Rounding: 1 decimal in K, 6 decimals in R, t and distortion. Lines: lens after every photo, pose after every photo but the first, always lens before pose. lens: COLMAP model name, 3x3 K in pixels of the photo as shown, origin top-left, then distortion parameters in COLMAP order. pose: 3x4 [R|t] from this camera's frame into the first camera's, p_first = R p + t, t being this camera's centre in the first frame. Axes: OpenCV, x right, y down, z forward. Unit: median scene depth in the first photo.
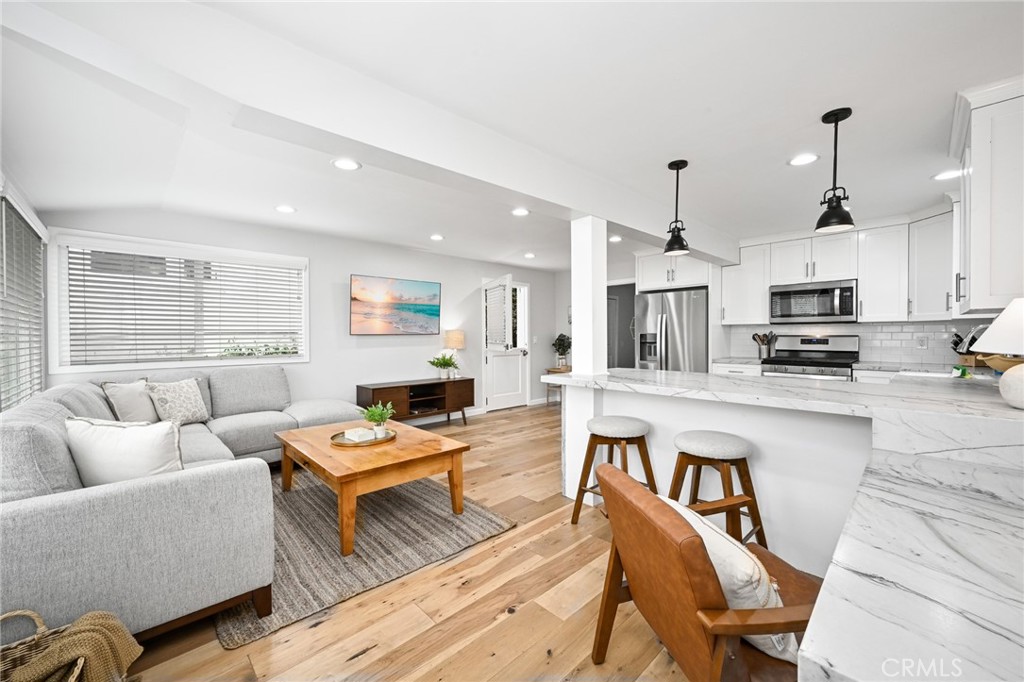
lens RADIAL K [[405.0, 0, 511.6], [0, 405.0, 337.3], [0, 0, 1]] dist [-0.001801, 0.001060]
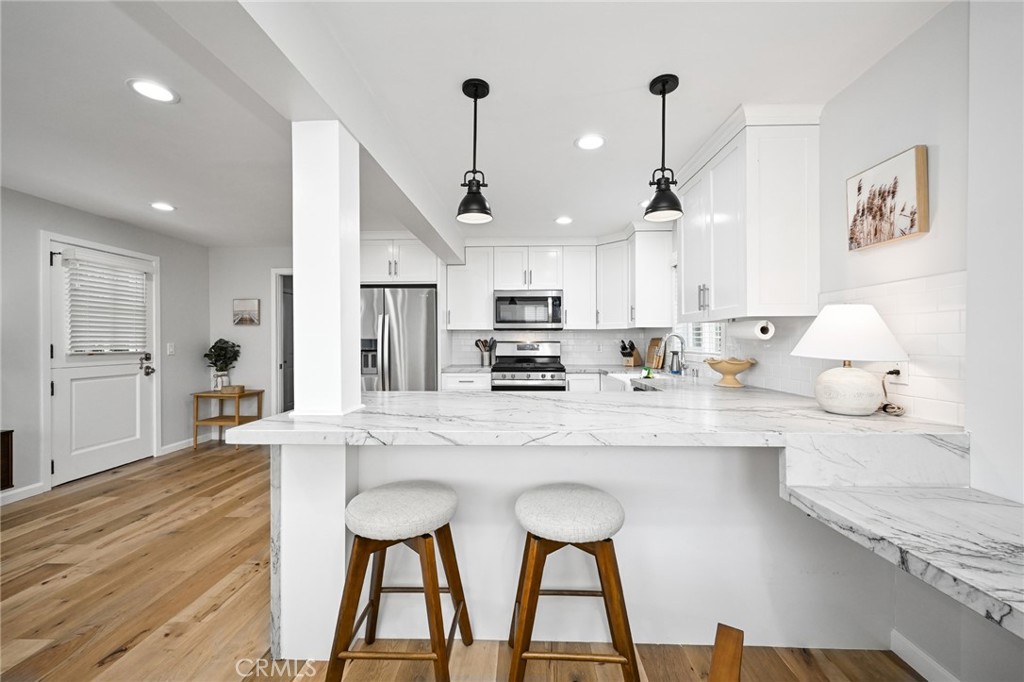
lens RADIAL K [[405.0, 0, 513.5], [0, 405.0, 341.6], [0, 0, 1]] dist [-0.001801, 0.001060]
pose [[0.708436, -0.000255, 0.705775, -0.011231], [0.003408, 0.999990, -0.003059, -0.001321], [-0.705767, 0.004572, 0.708430, 0.272305]]
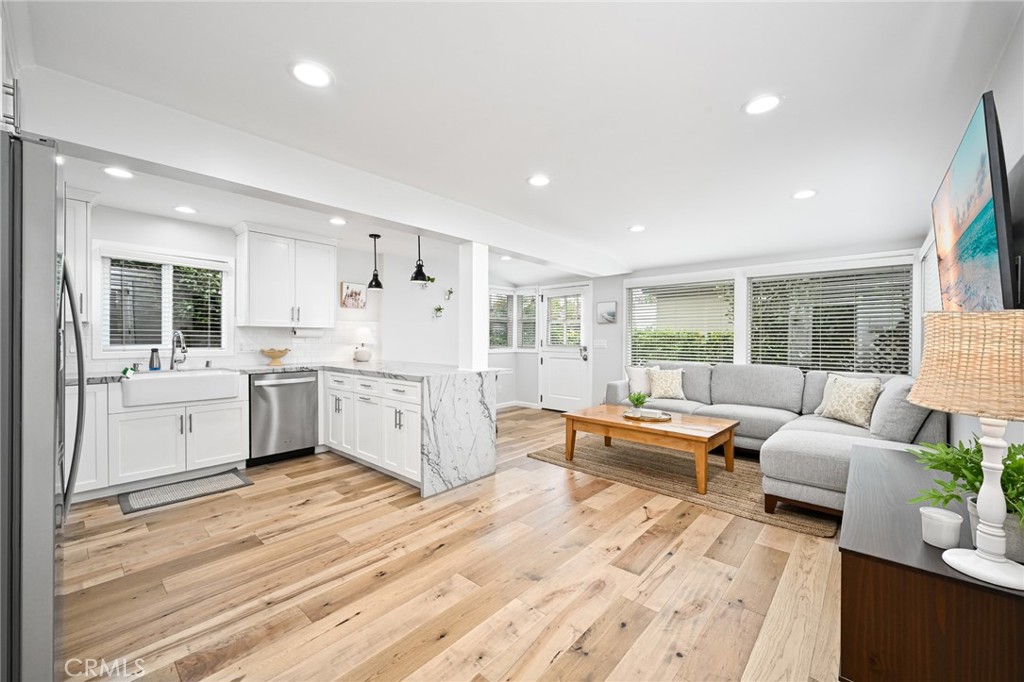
lens RADIAL K [[405.0, 0, 522.4], [0, 405.0, 338.1], [0, 0, 1]] dist [-0.001801, 0.001060]
pose [[-0.994994, 0.001827, -0.099915, 0.103512], [0.001532, 0.999994, 0.003030, -0.006315], [0.099920, 0.002862, -0.994991, 1.392390]]
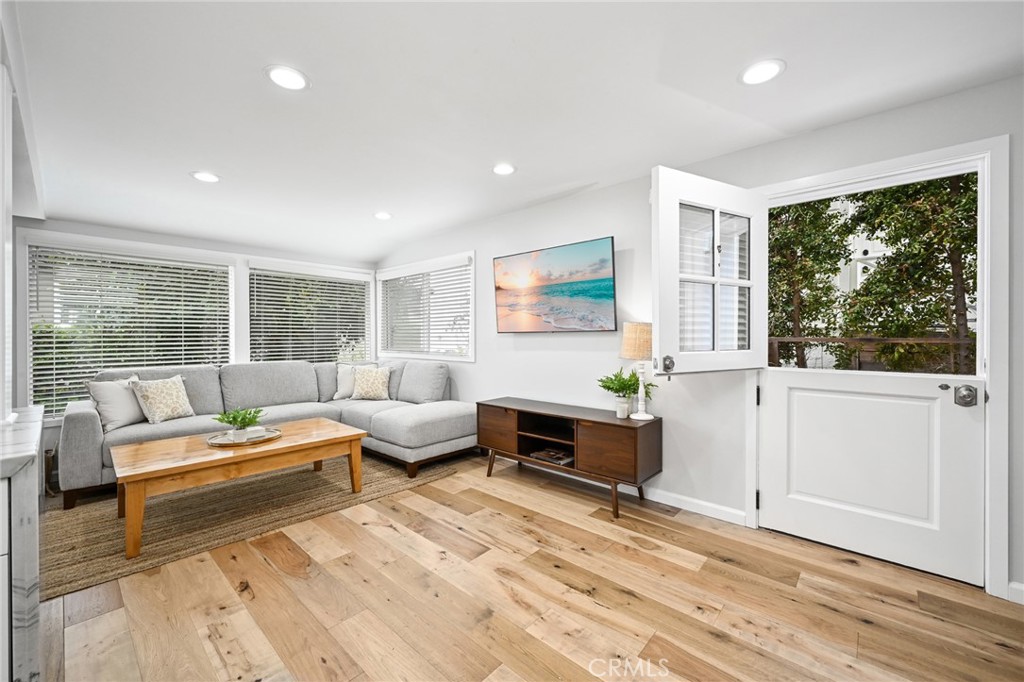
lens RADIAL K [[405.0, 0, 510.0], [0, 405.0, 339.9], [0, 0, 1]] dist [-0.001801, 0.001060]
pose [[0.080568, 0.016160, -0.996618, 0.410496], [-0.001598, 0.999869, 0.016083, -0.005595], [0.996748, 0.000297, 0.080584, 0.959926]]
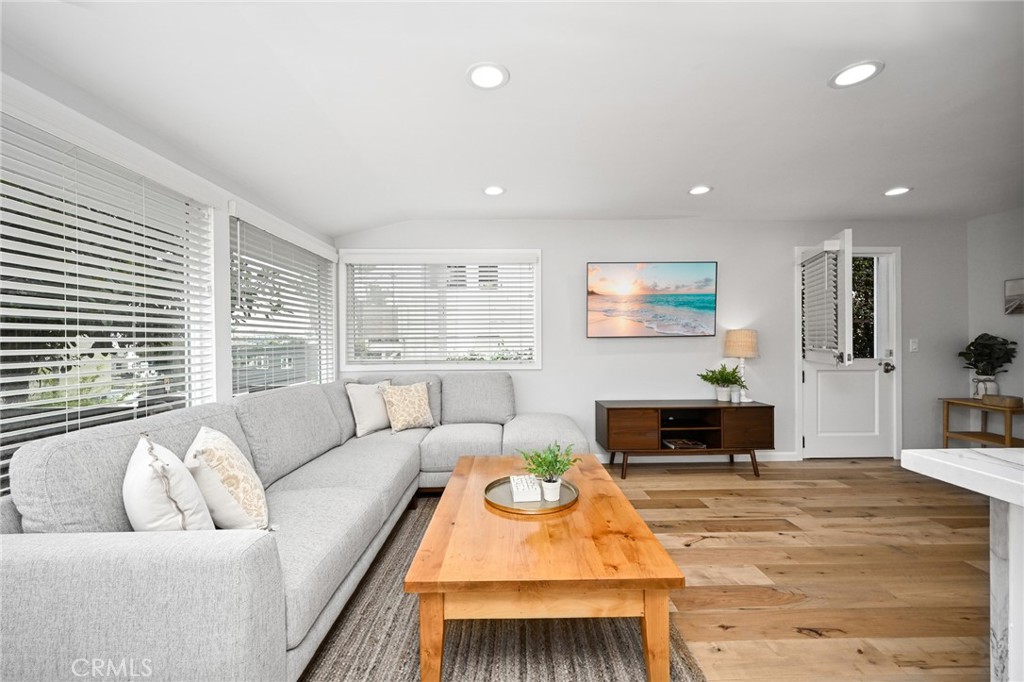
lens RADIAL K [[405.0, 0, 513.5], [0, 405.0, 342.2], [0, 0, 1]] dist [-0.001801, 0.001060]
pose [[0.741436, 0.002928, -0.671018, 0.033921], [0.000796, 0.999986, 0.005243, -0.001456], [0.671023, -0.004422, 0.741423, 0.303699]]
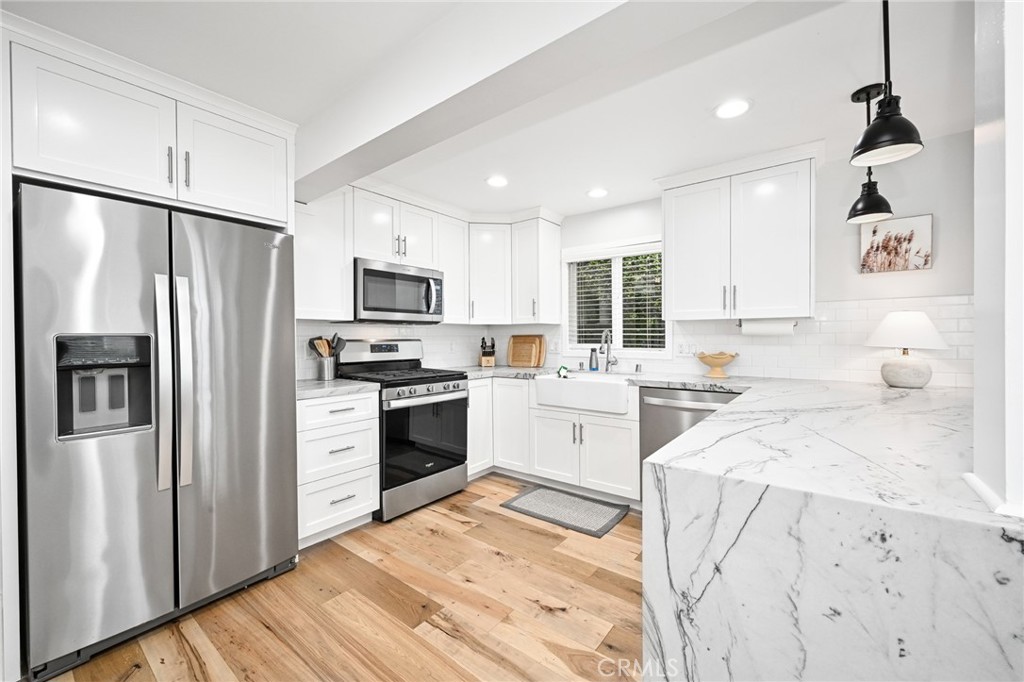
lens RADIAL K [[405.0, 0, 508.9], [0, 405.0, 342.6], [0, 0, 1]] dist [-0.001801, 0.001060]
pose [[-0.142918, -0.009014, 0.989693, 0.010826], [0.009455, 0.999900, 0.010472, -0.004471], [-0.989689, 0.010854, -0.142819, 0.833881]]
